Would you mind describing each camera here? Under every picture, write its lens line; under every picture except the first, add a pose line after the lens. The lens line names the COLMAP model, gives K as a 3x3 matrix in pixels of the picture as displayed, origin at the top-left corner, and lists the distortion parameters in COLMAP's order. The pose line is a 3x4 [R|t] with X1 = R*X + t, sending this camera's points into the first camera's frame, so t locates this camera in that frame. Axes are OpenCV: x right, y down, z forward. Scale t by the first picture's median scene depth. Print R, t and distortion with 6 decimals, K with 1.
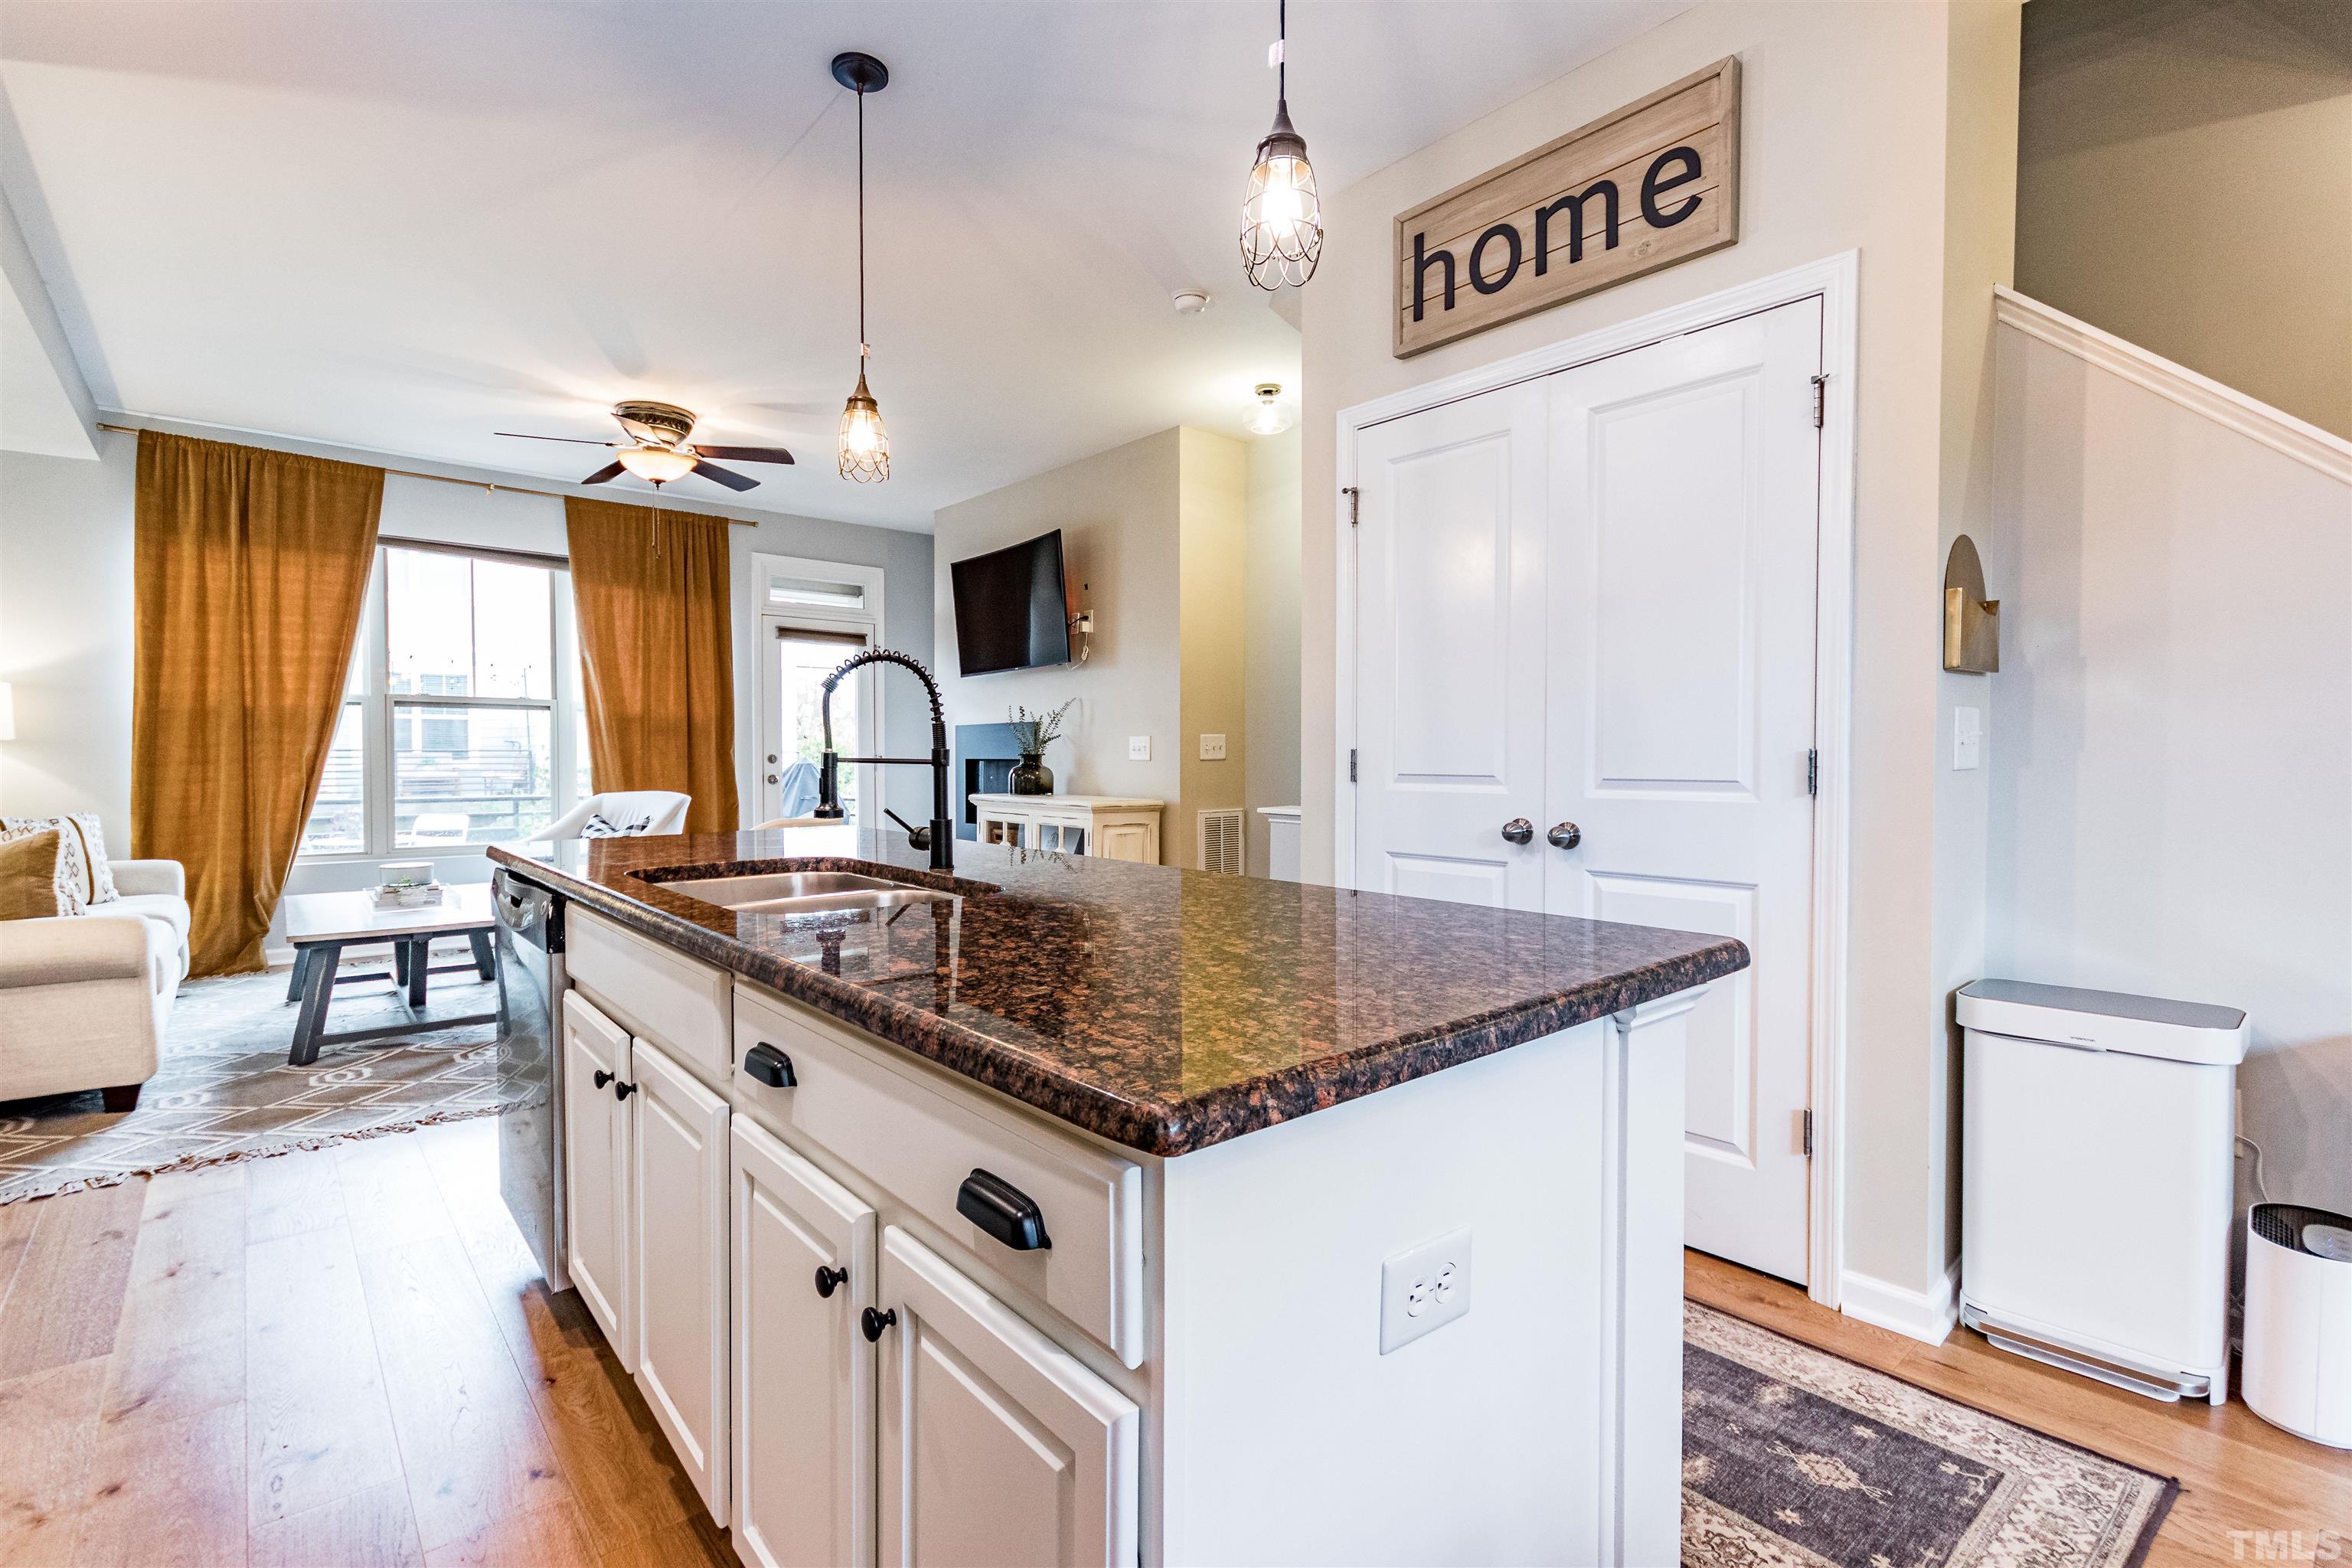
lens RADIAL K [[1078.0, 0, 1172.6], [0, 1078.0, 783.9], [0, 0, 1]] dist [0.005481, -0.002778]
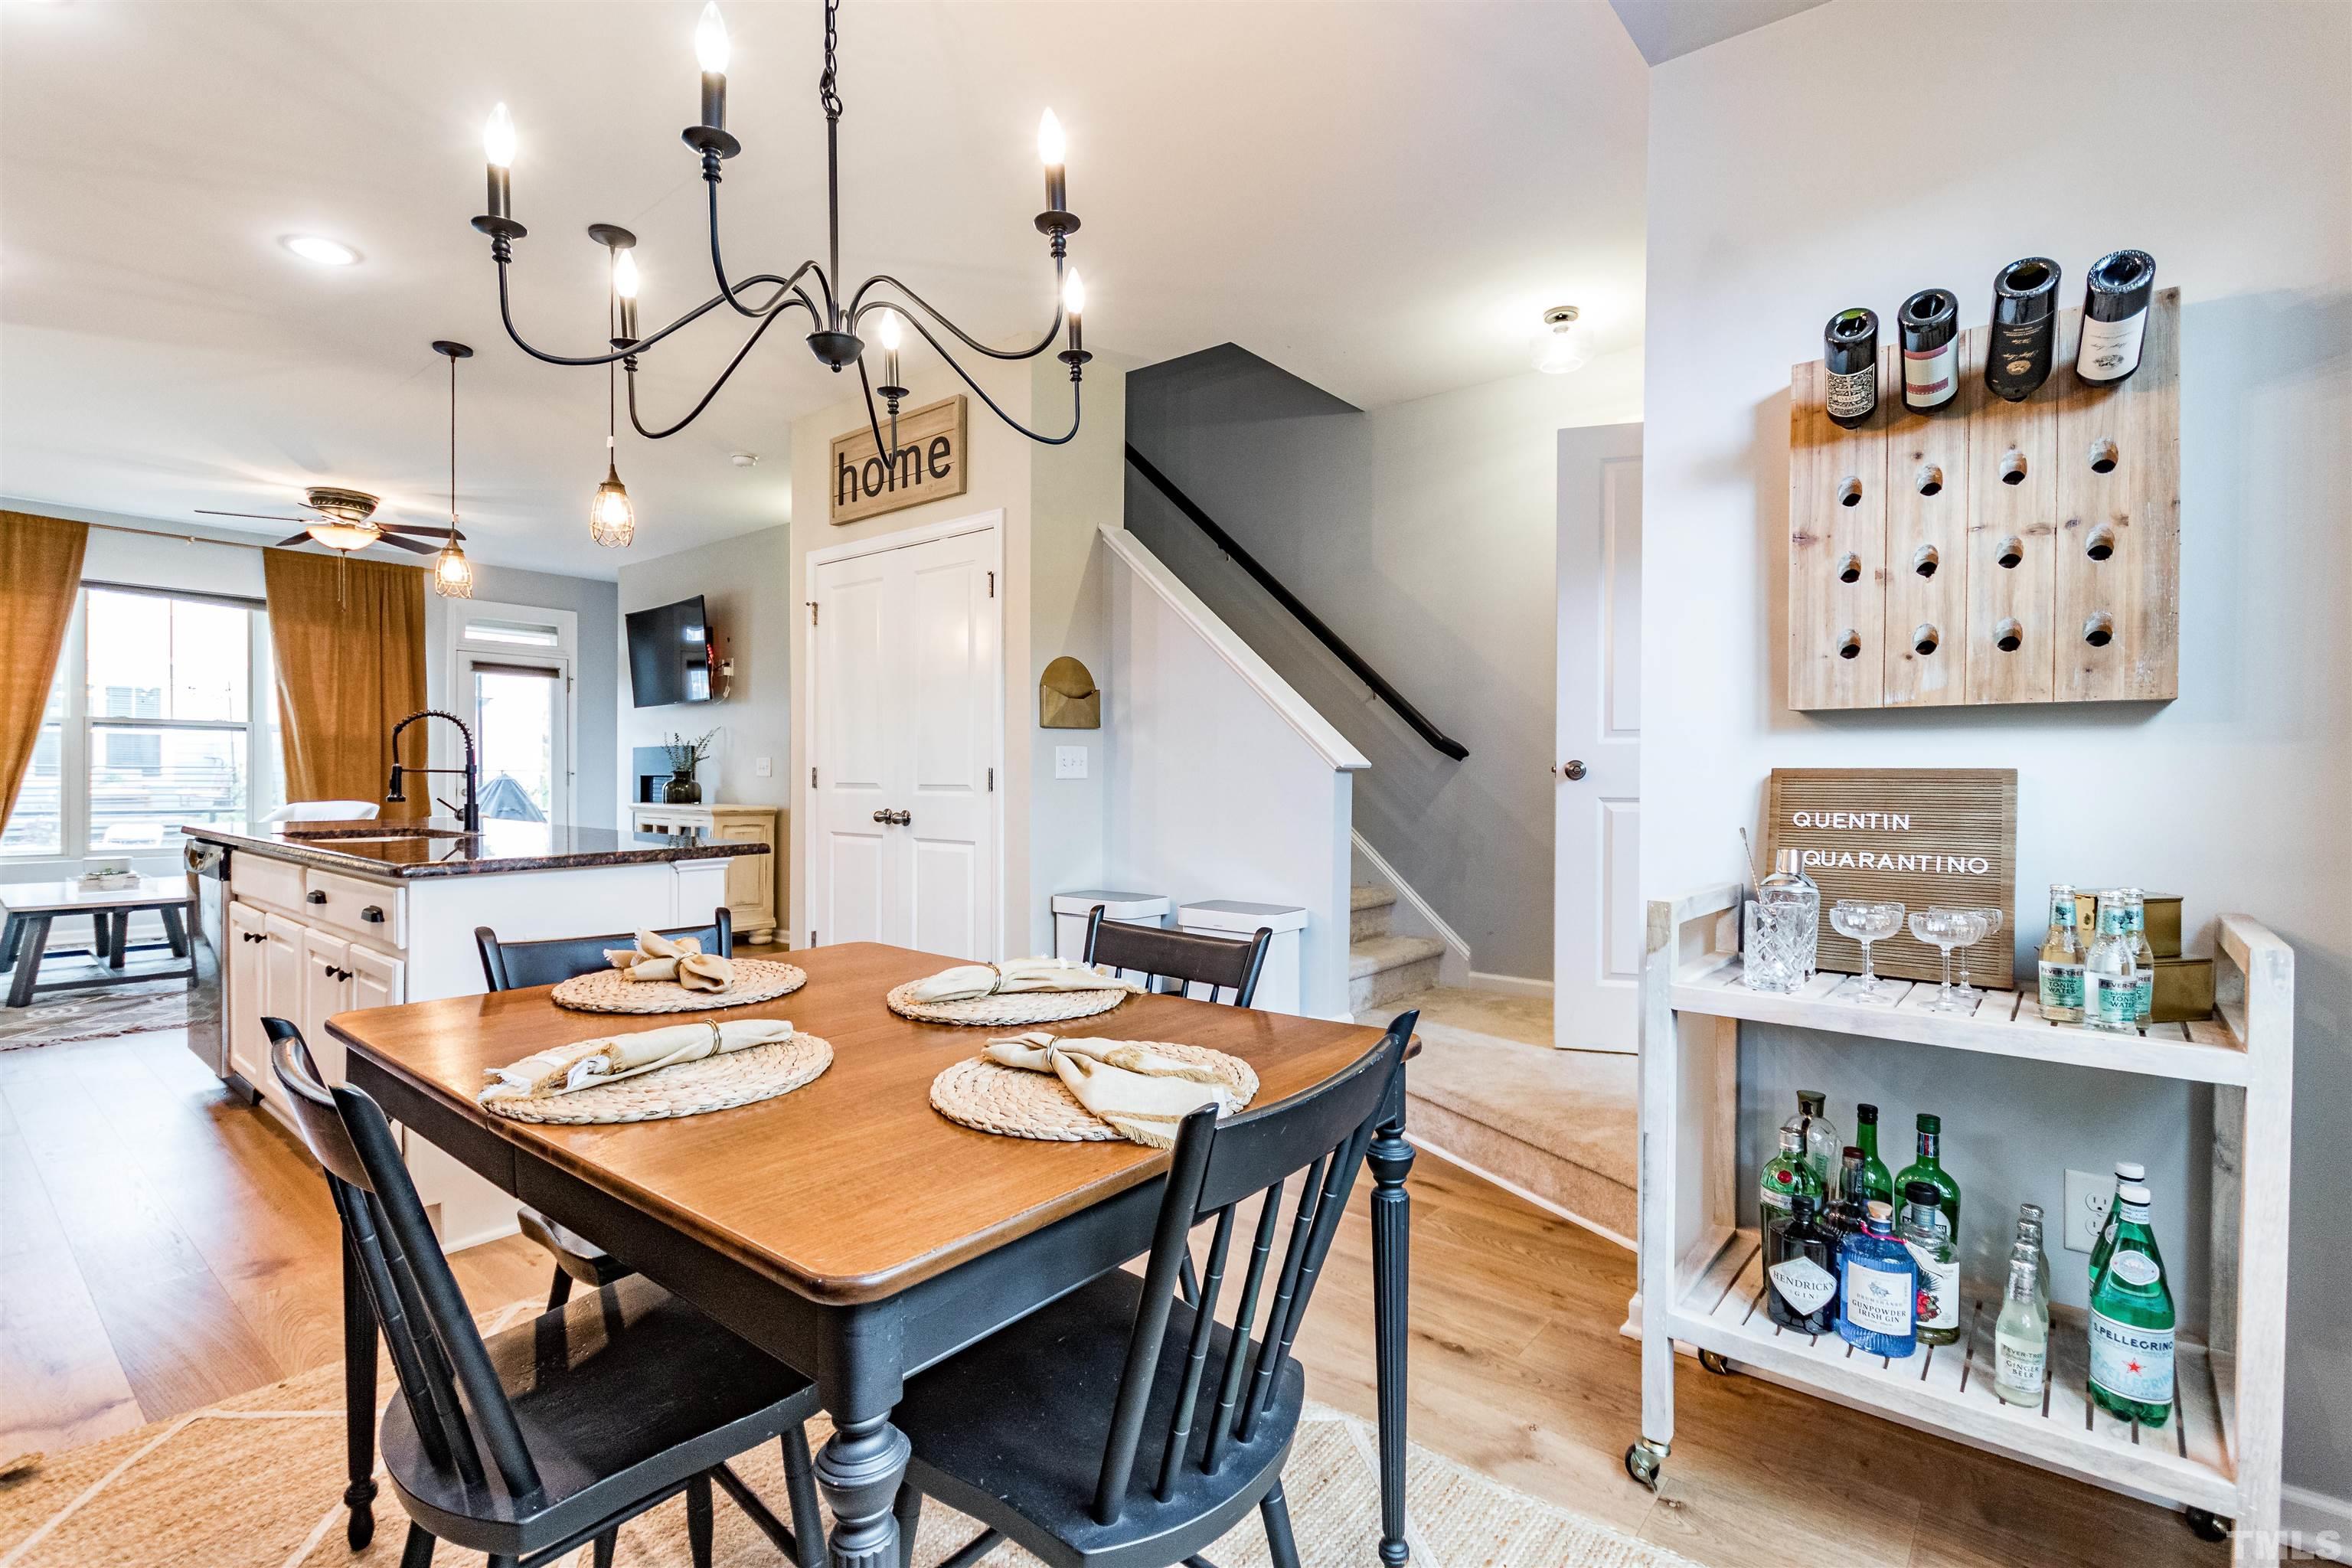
lens RADIAL K [[1072.9, 0, 1176.0], [0, 1072.9, 784.0], [0, 0, 1]] dist [0.003738, -0.006100]
pose [[0.983590, 0.003017, 0.180392, 0.232474], [0.000583, 0.999802, -0.019900, 0.013725], [-0.180416, 0.019679, 0.983393, -0.364694]]
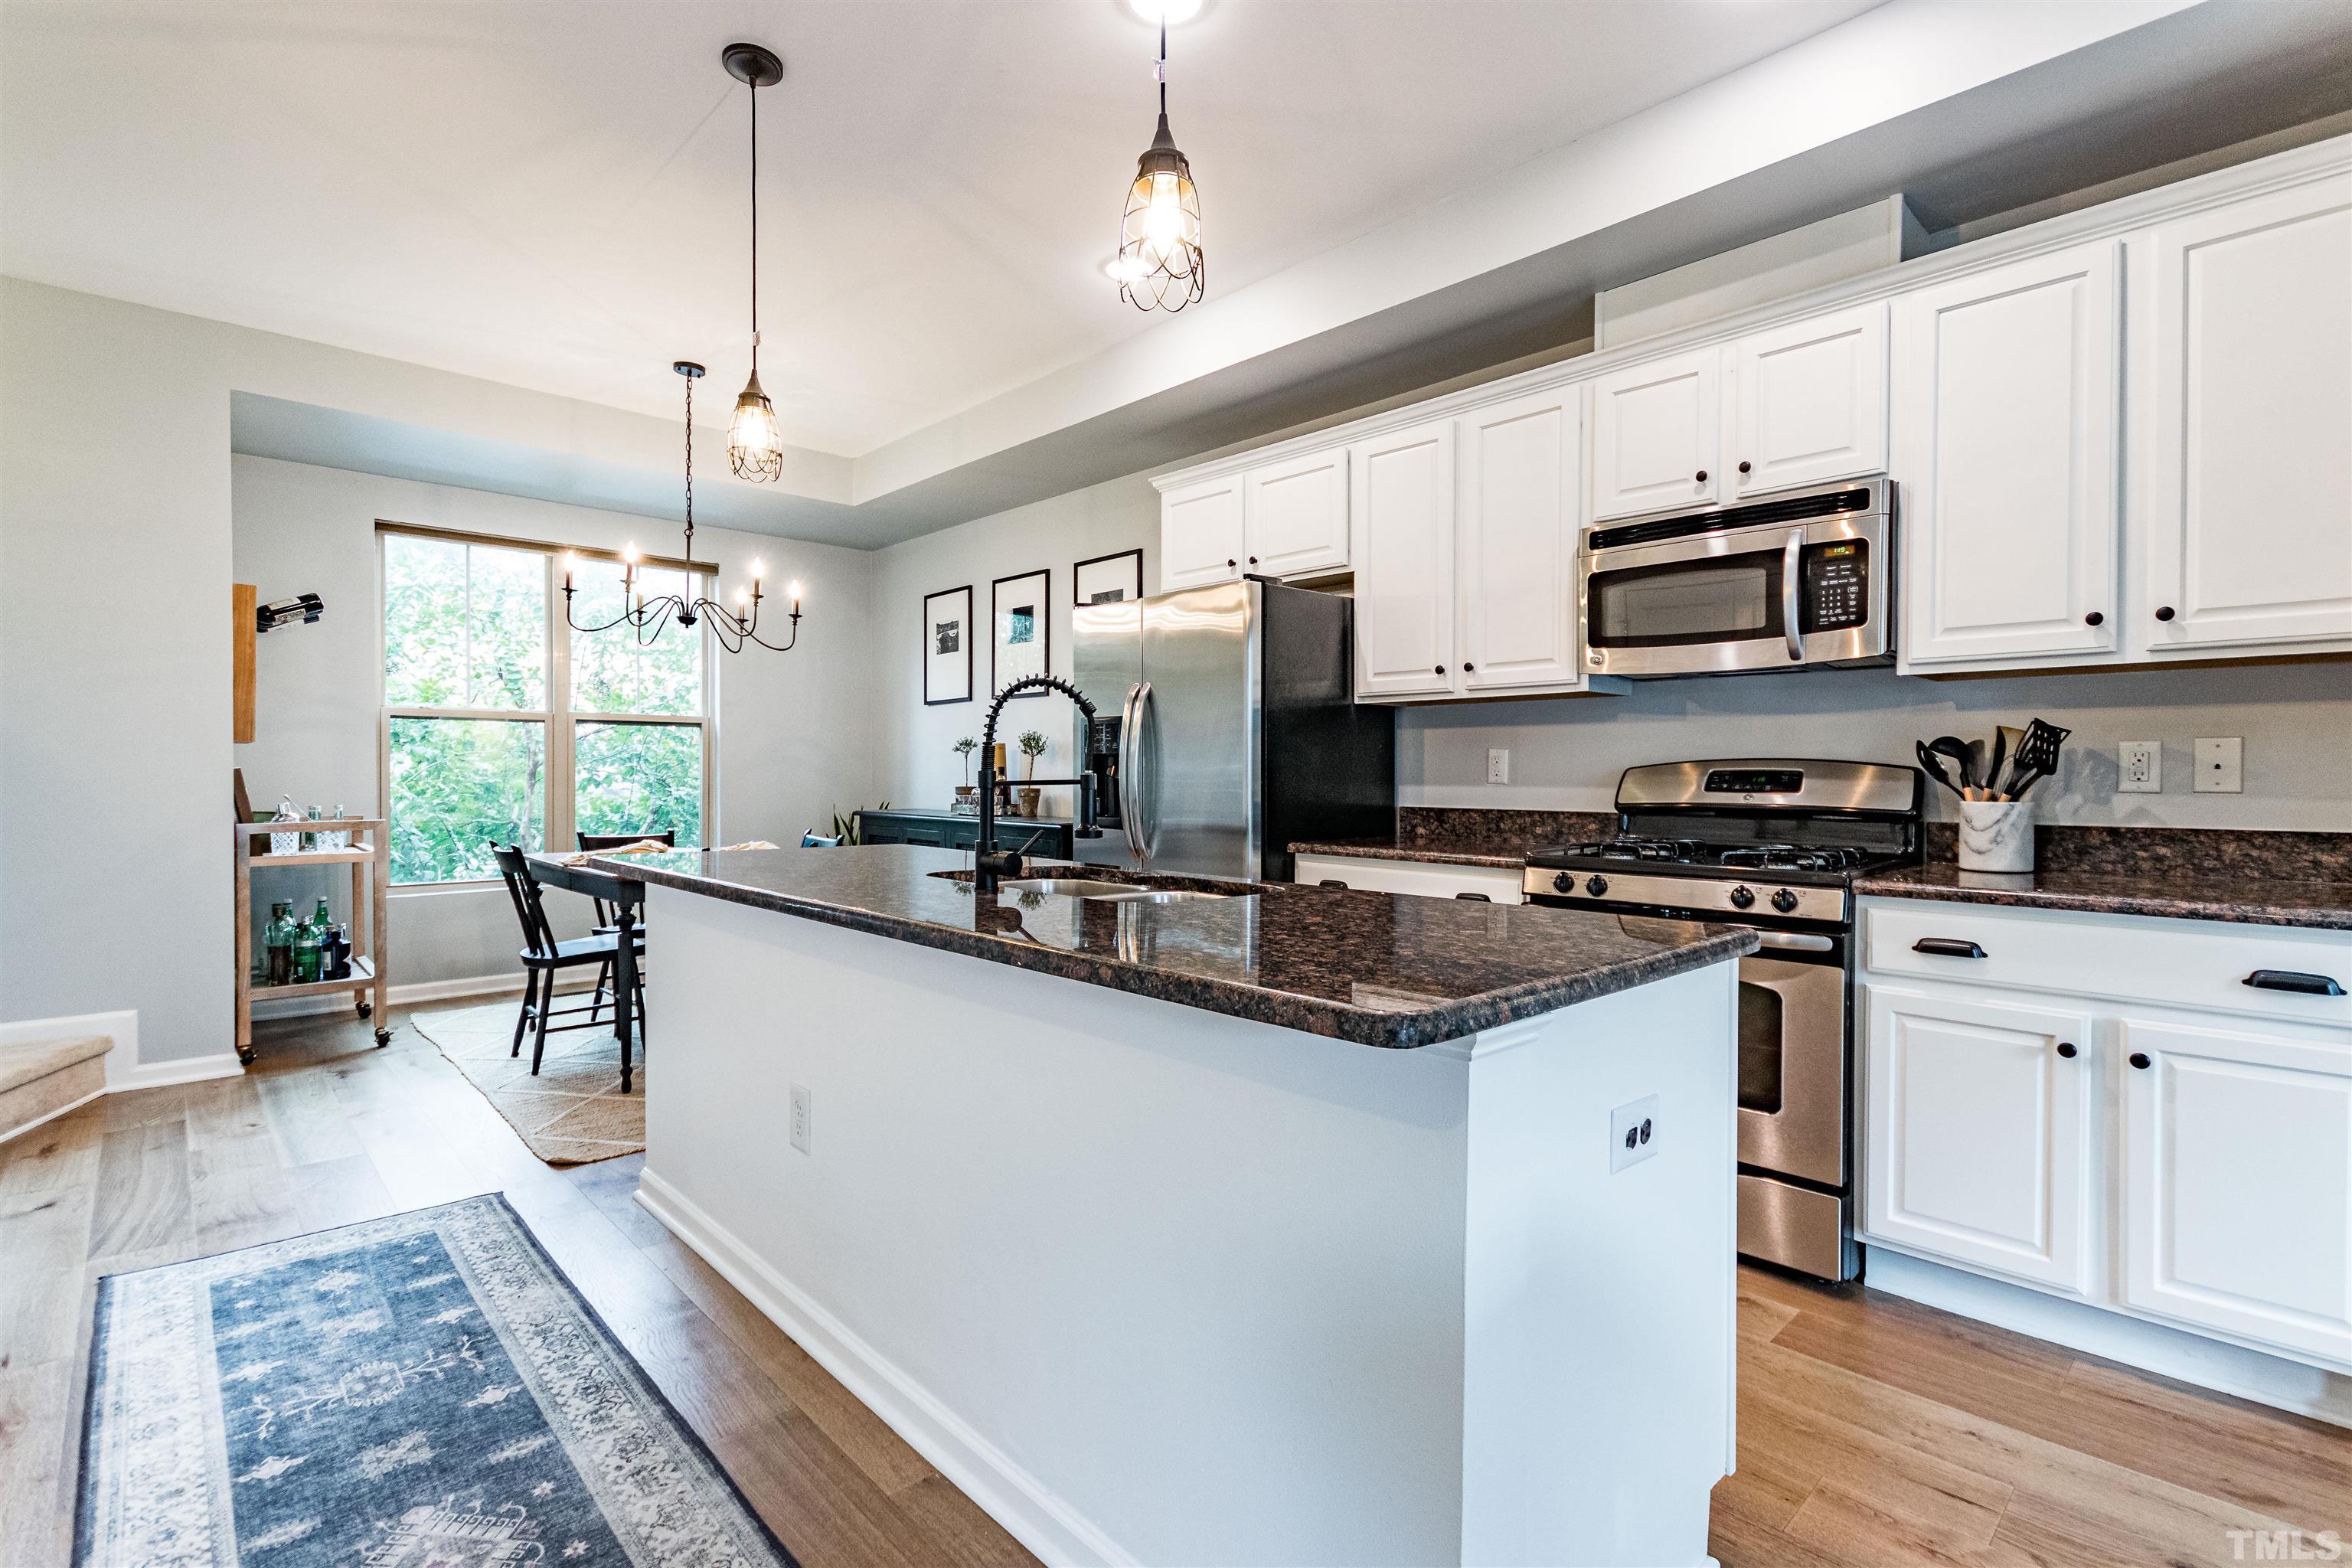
lens RADIAL K [[1078.0, 0, 1172.6], [0, 1078.0, 783.9], [0, 0, 1]] dist [0.005481, -0.002778]
pose [[-0.999026, -0.006020, -0.043715, -0.127592], [-0.007769, 0.999172, 0.039948, -0.022331], [0.043438, 0.040249, -0.998245, 0.753961]]
